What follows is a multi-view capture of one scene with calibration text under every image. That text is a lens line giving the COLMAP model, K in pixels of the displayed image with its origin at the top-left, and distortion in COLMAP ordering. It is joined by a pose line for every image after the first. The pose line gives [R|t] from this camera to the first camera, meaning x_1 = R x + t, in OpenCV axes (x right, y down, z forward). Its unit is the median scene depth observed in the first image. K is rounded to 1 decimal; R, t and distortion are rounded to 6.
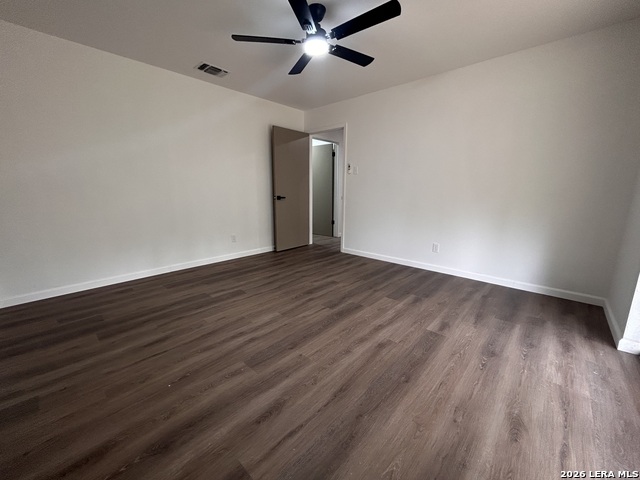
lens RADIAL K [[258.0, 0, 318.9], [0, 258.0, 238.0], [0, 0, 1]] dist [0.001665, 0.000412]
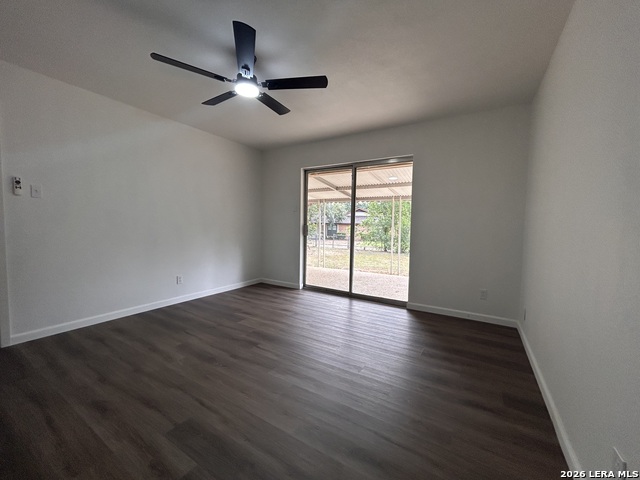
lens RADIAL K [[258.0, 0, 318.7], [0, 258.0, 241.2], [0, 0, 1]] dist [0.001665, 0.000412]
pose [[-0.199653, -0.074281, 0.977047, -0.775181], [0.156704, 0.981868, 0.106669, -0.159698], [-0.967255, 0.174404, -0.184393, 0.707786]]
